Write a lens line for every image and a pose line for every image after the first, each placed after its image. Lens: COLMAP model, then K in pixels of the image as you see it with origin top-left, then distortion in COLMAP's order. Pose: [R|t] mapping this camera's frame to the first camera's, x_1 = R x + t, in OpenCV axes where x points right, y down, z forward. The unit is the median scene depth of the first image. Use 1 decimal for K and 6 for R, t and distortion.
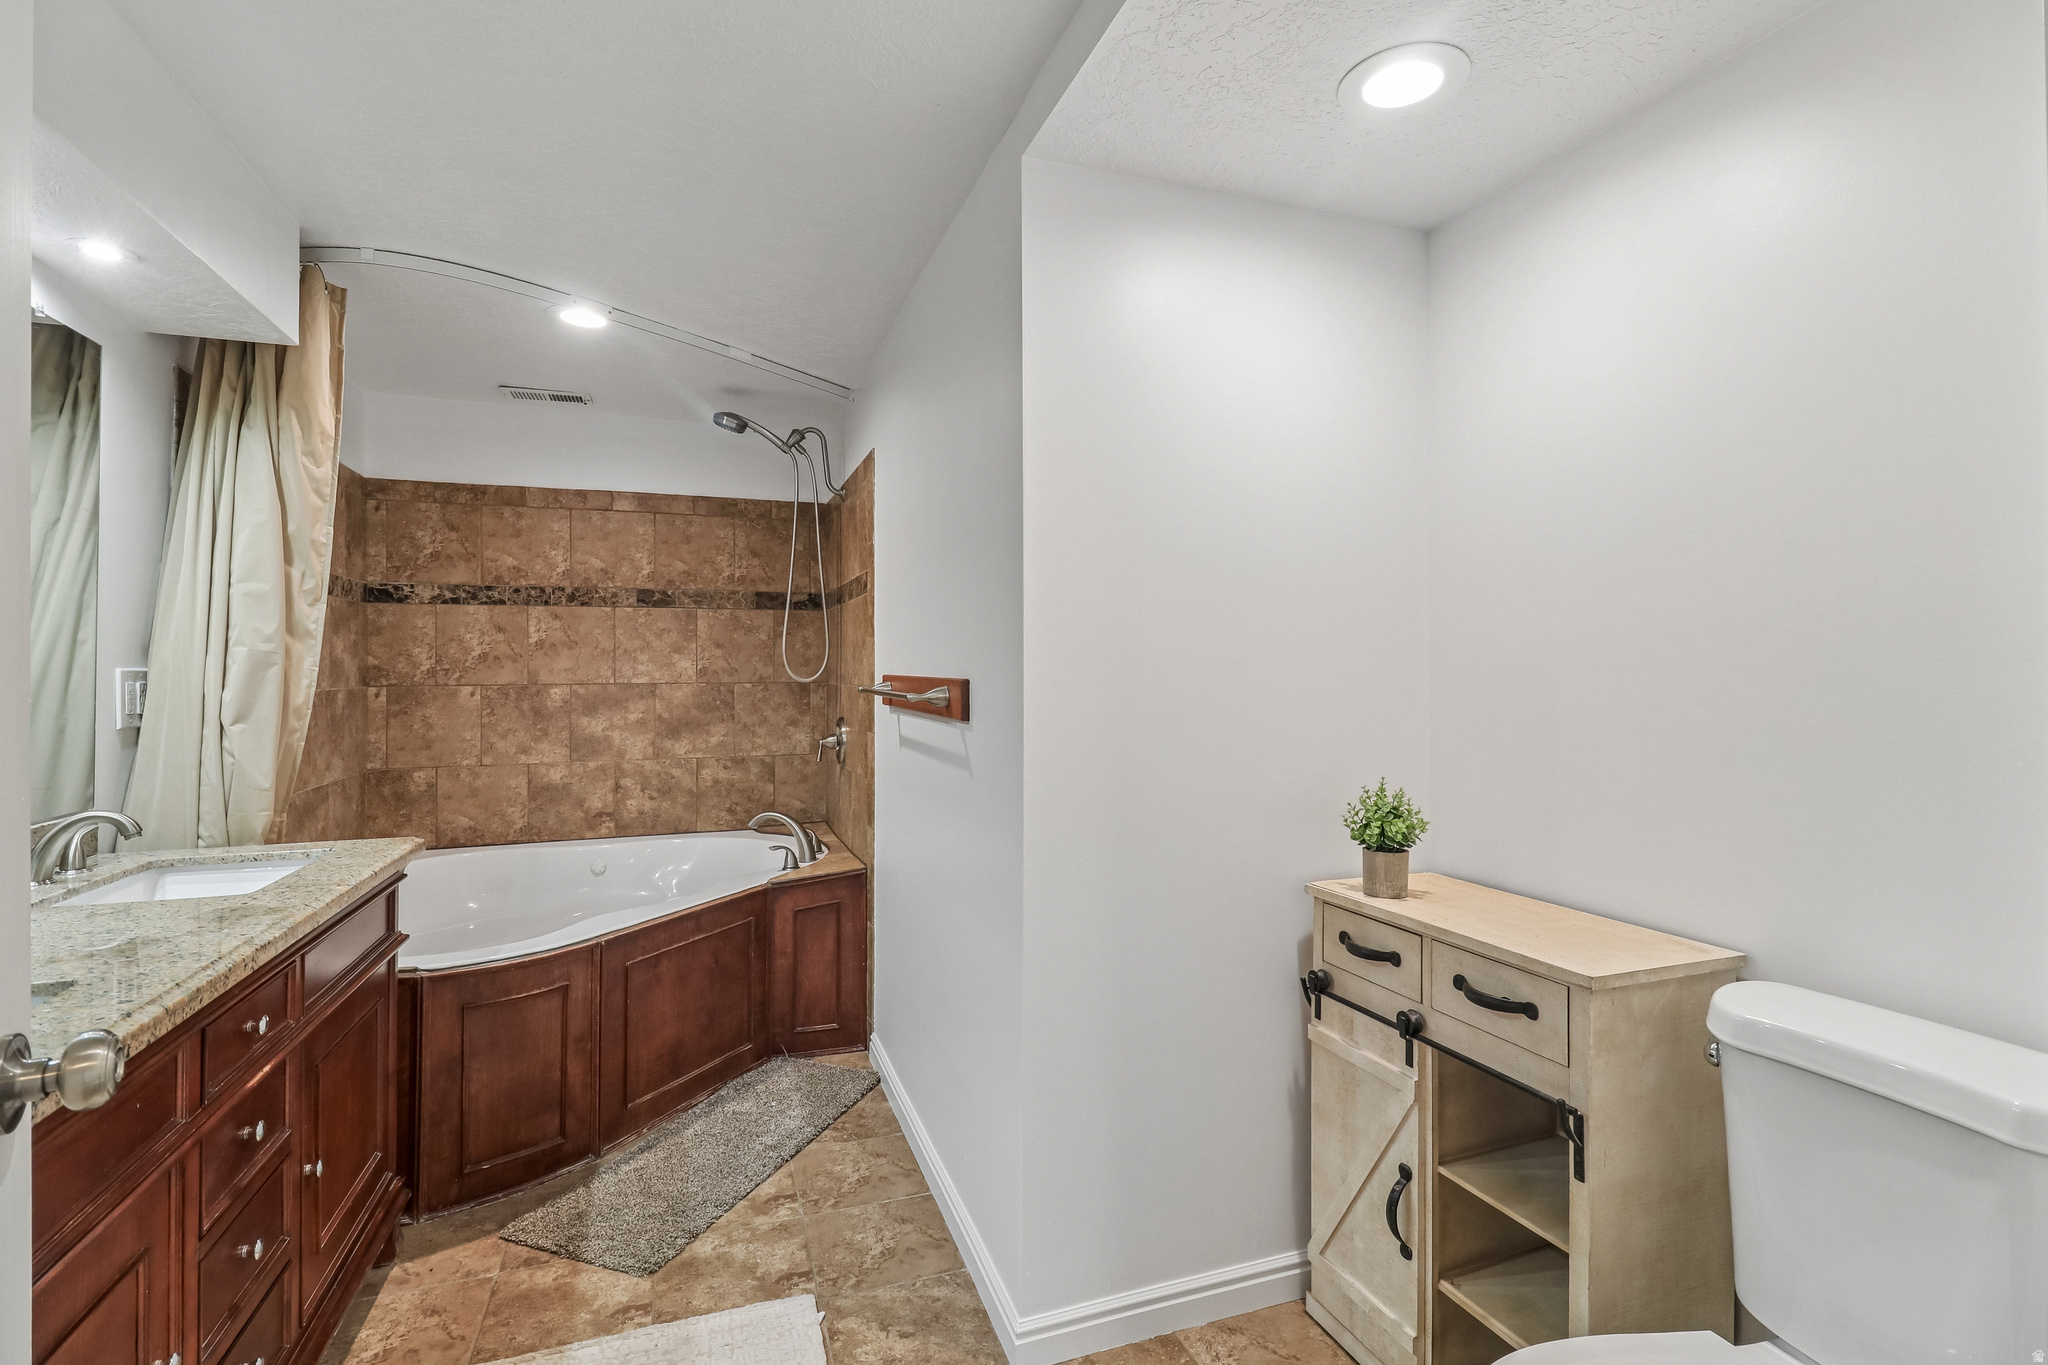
lens RADIAL K [[950.3, 0, 1022.4], [0, 950.3, 663.4], [0, 0, 1]] dist [0.015042, -0.013615]
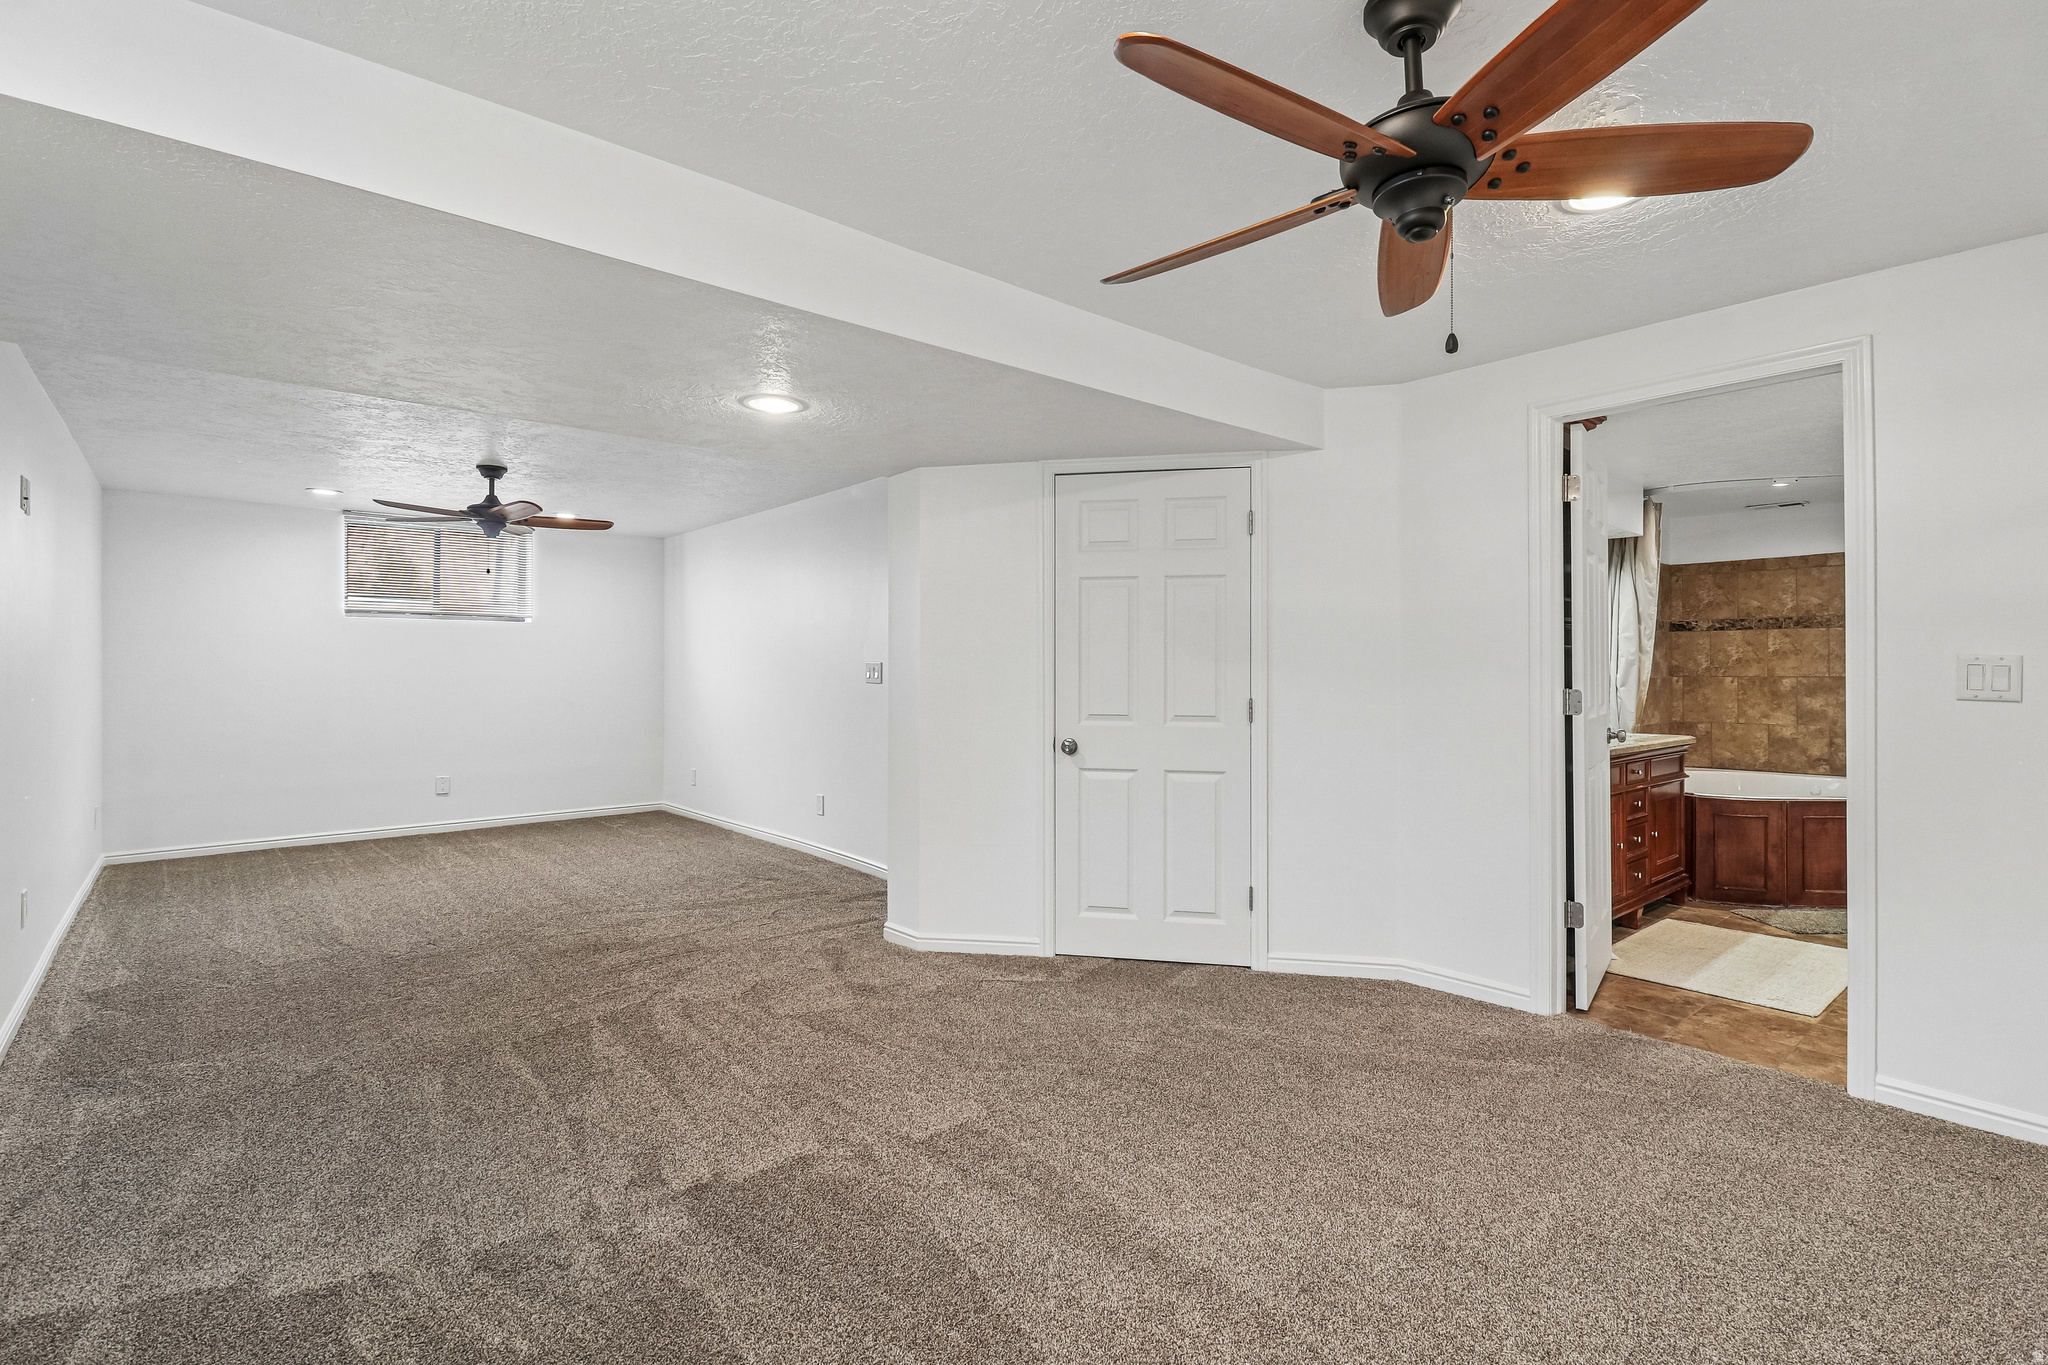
lens RADIAL K [[950.3, 0, 1029.4], [0, 950.3, 658.5], [0, 0, 1]] dist [0.015042, -0.013615]
pose [[0.365437, -0.008347, -0.930799, 0.607384], [0.001684, 0.999964, -0.008306, 0.002194], [0.930835, 0.001468, 0.365438, -0.875926]]
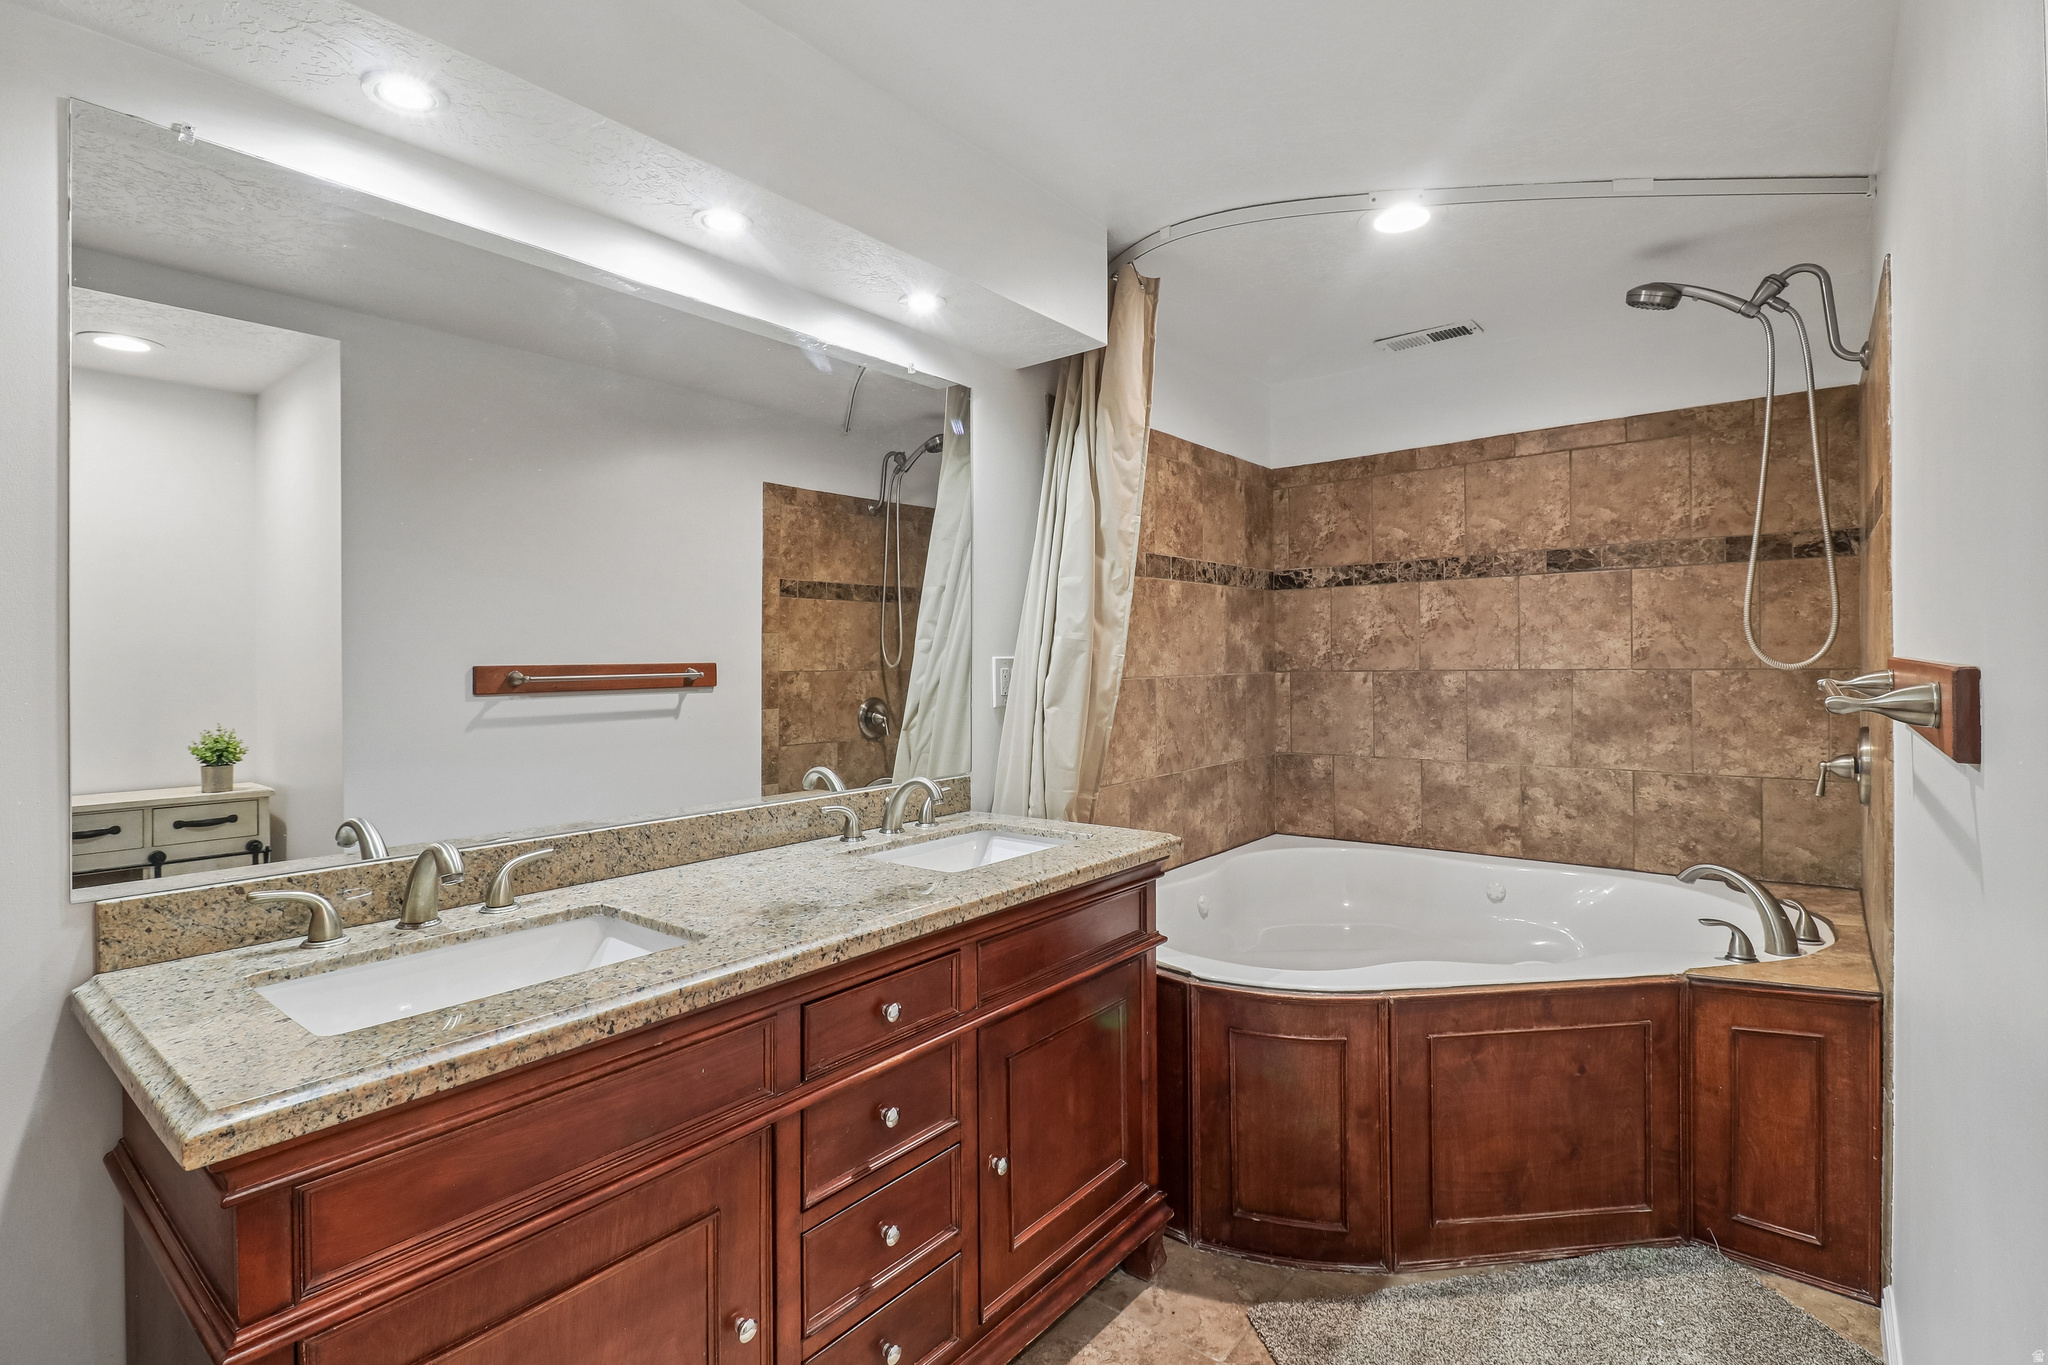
lens RADIAL K [[950.3, 0, 1027.7], [0, 950.3, 662.7], [0, 0, 1]] dist [0.015042, -0.013615]
pose [[0.522259, -0.002823, -0.852782, 0.051626], [0.016386, 0.999843, 0.006726, 0.003175], [0.852630, -0.017486, 0.522223, 0.241209]]
